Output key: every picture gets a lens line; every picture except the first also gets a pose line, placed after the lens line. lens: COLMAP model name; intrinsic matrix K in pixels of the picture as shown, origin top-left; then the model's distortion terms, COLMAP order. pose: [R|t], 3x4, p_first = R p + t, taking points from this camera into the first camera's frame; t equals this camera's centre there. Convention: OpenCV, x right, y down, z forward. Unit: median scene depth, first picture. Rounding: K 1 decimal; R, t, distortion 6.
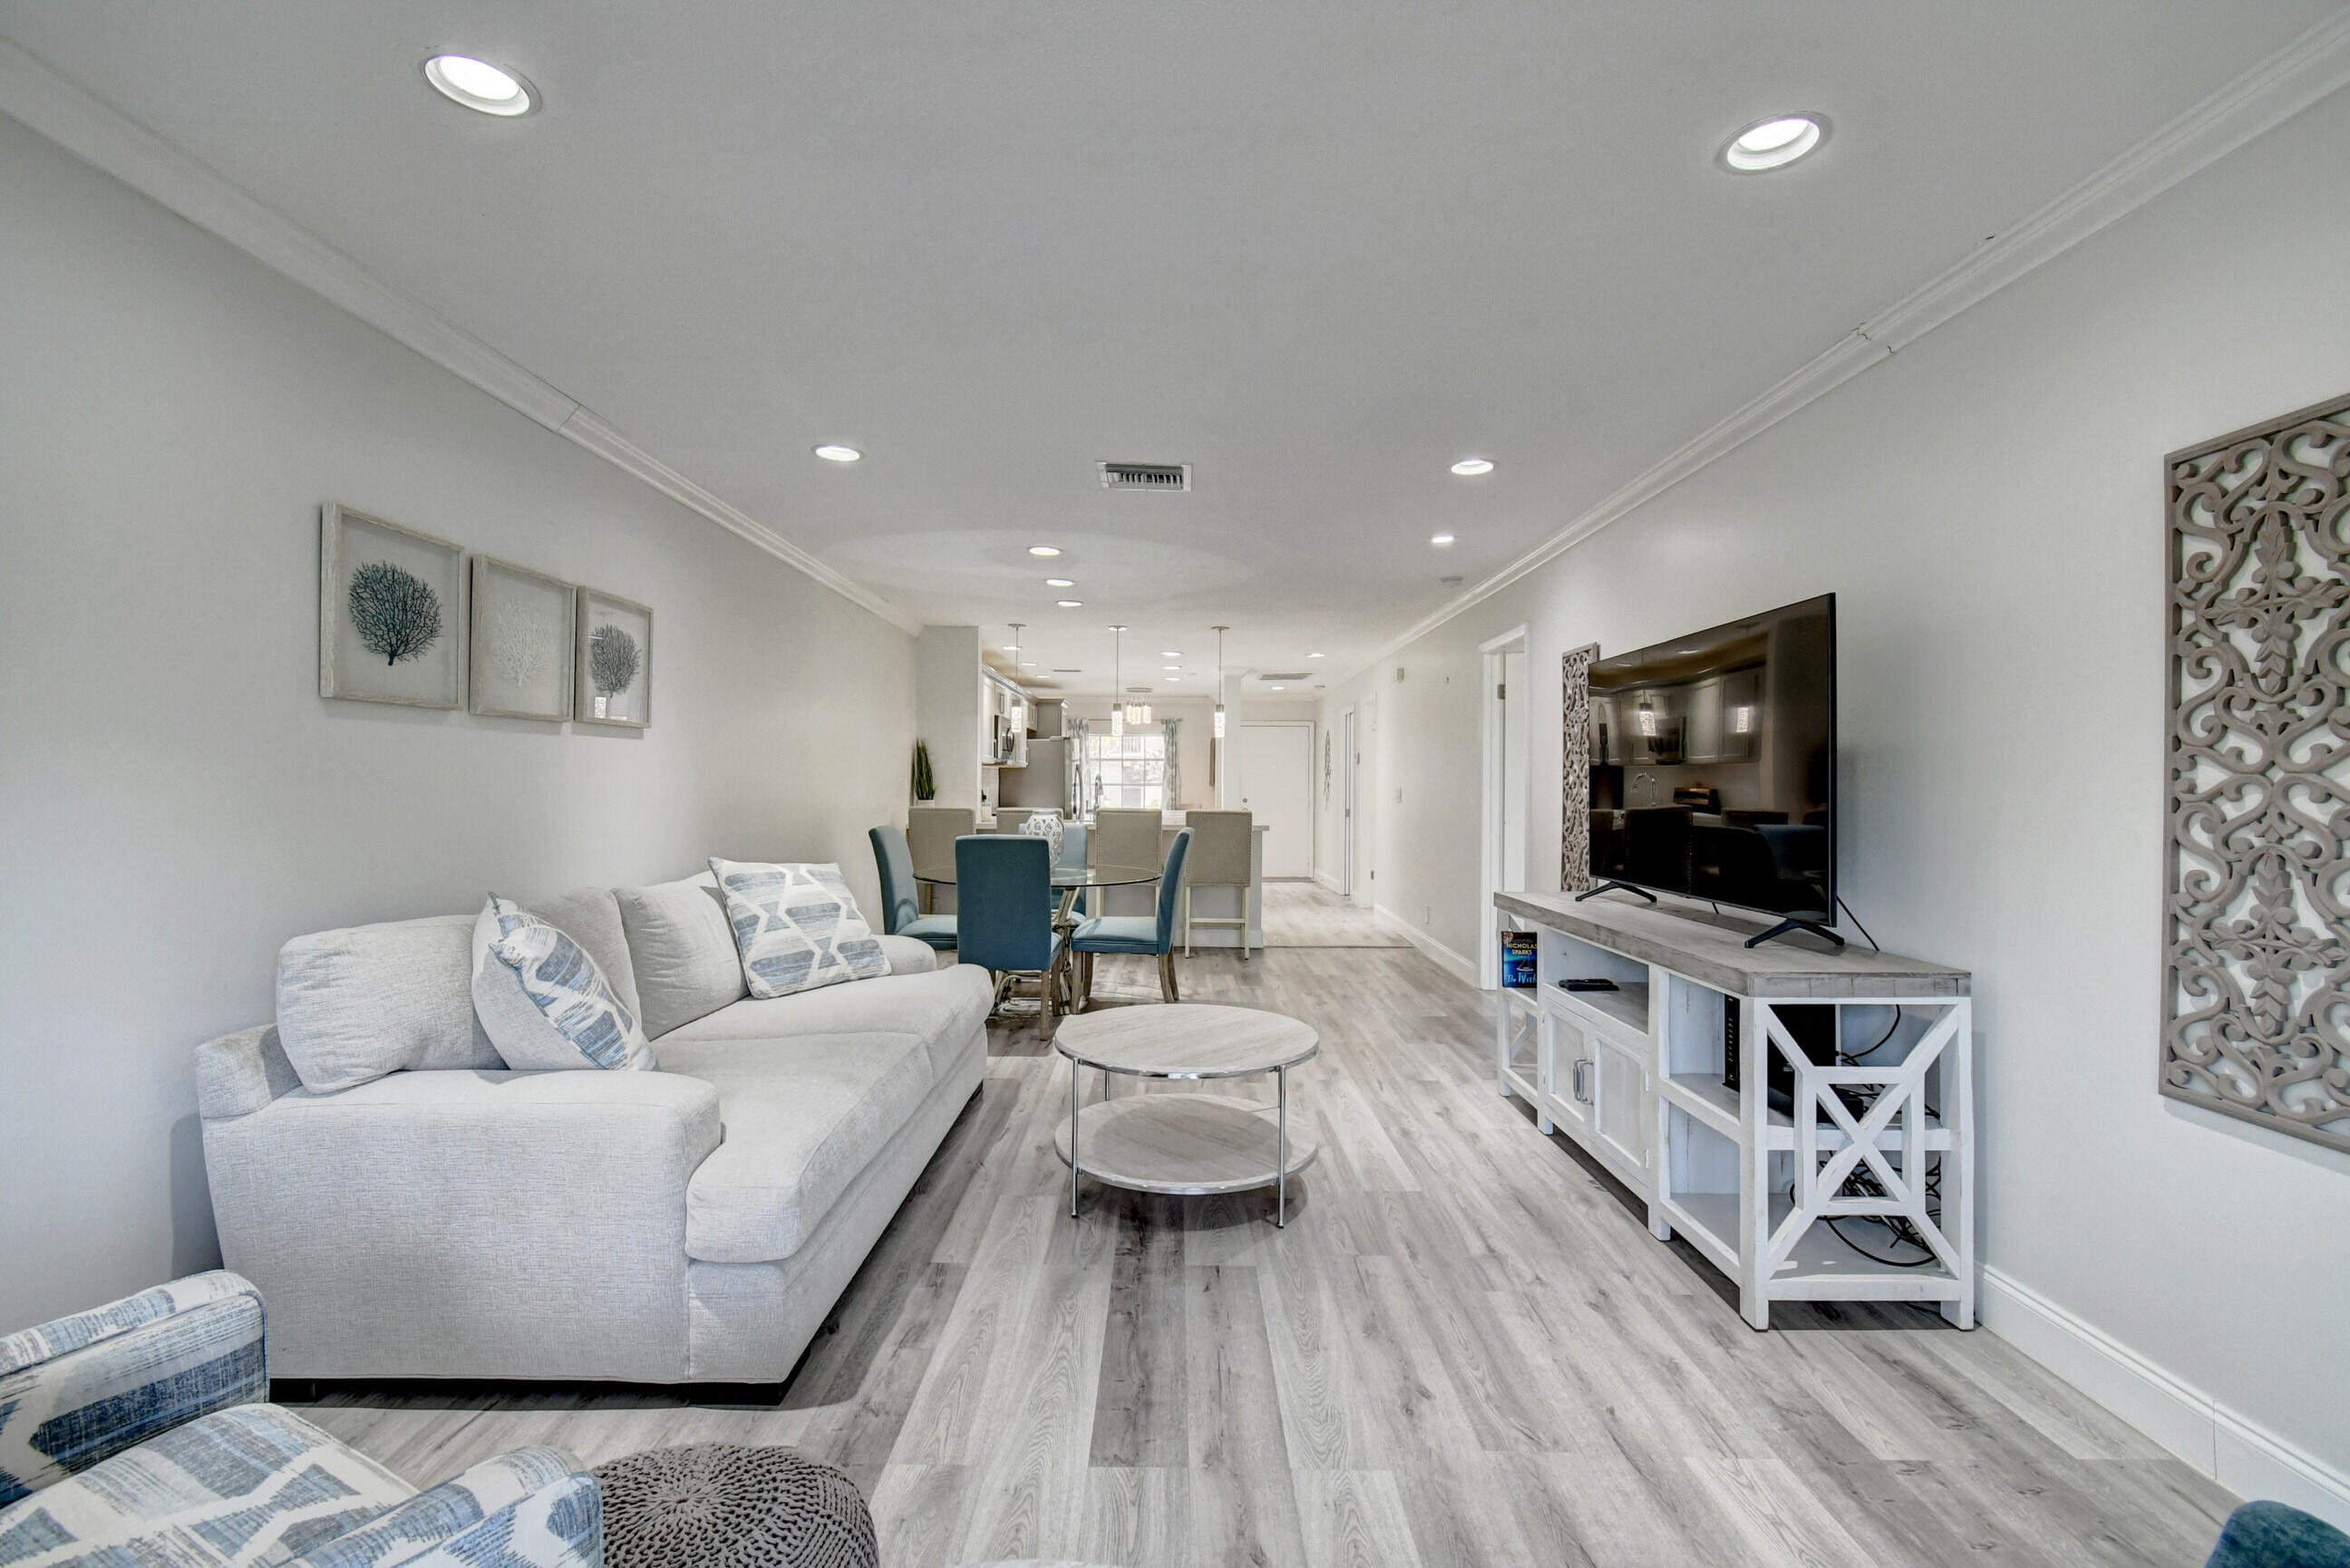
lens RADIAL K [[1035.3, 0, 1163.9], [0, 1035.3, 782.0], [0, 0, 1]] dist [0.001368, 0.000664]
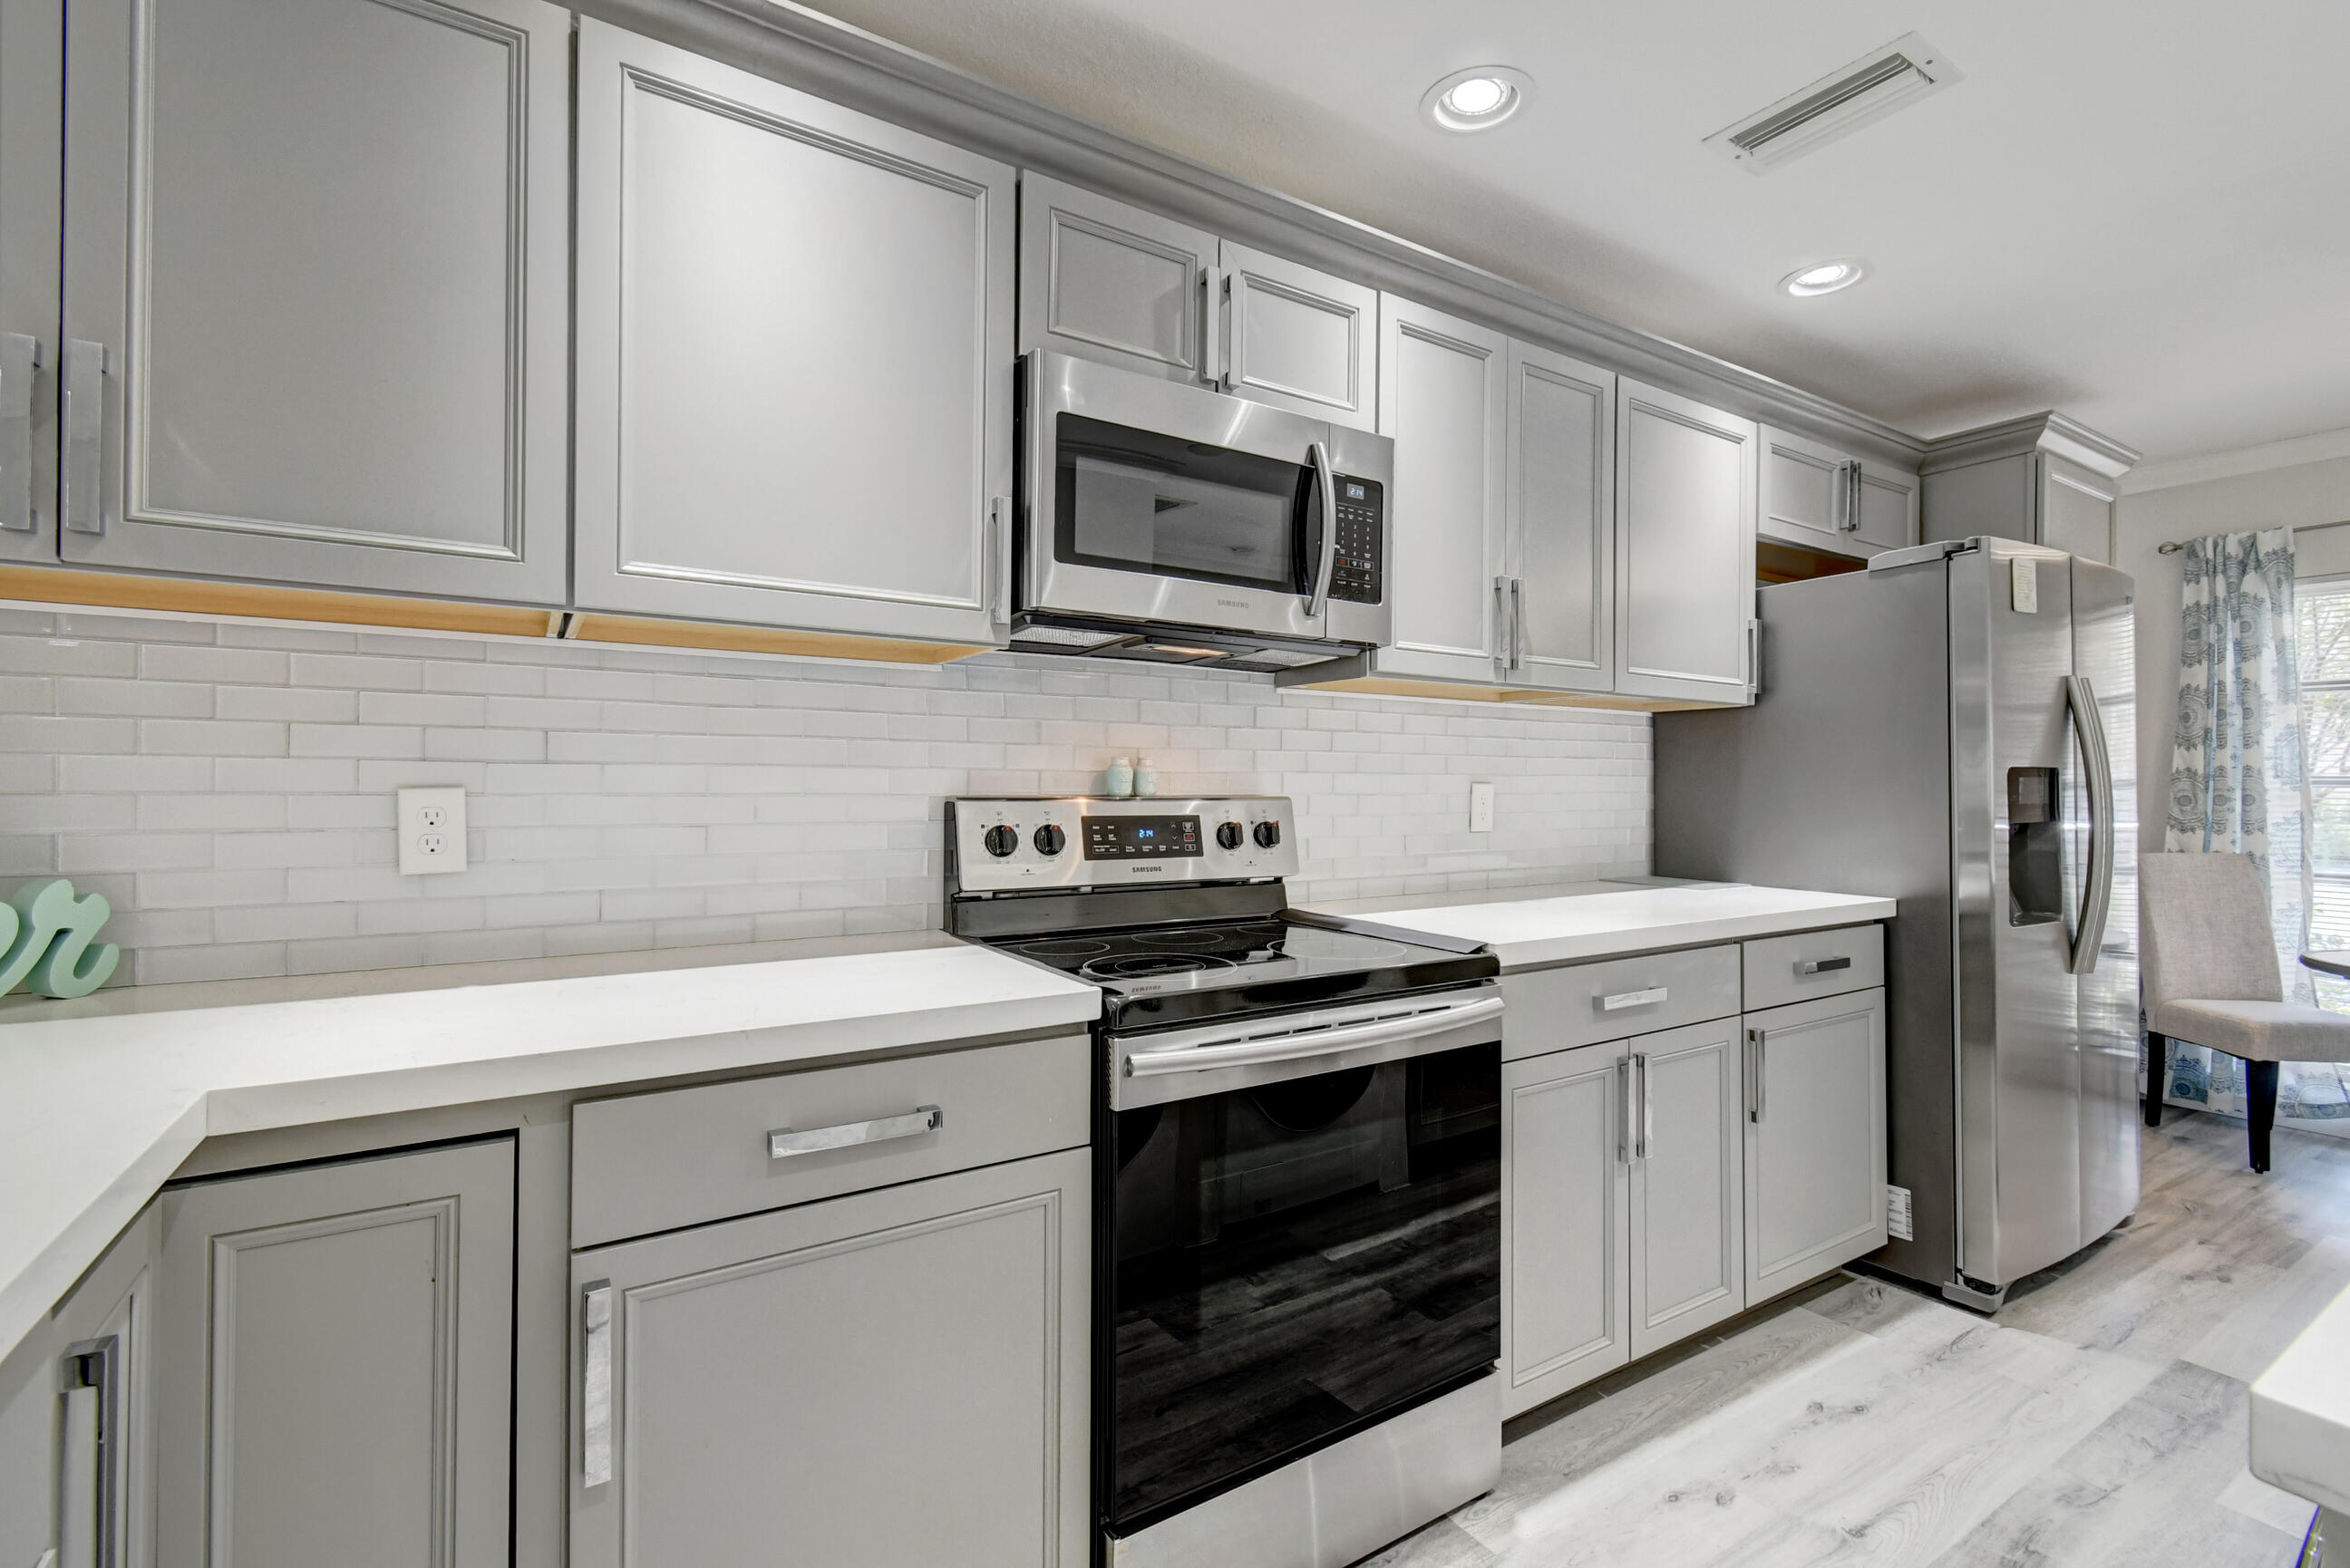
lens RADIAL K [[1031.9, 0, 1169.2], [0, 1031.9, 786.1], [0, 0, 1]] dist [0.010643, -0.007869]
pose [[0.532653, -0.002577, -0.846330, -0.017232], [0.000275, 0.999996, -0.002872, 0.014630], [0.846334, 0.001297, 0.532652, 2.268835]]
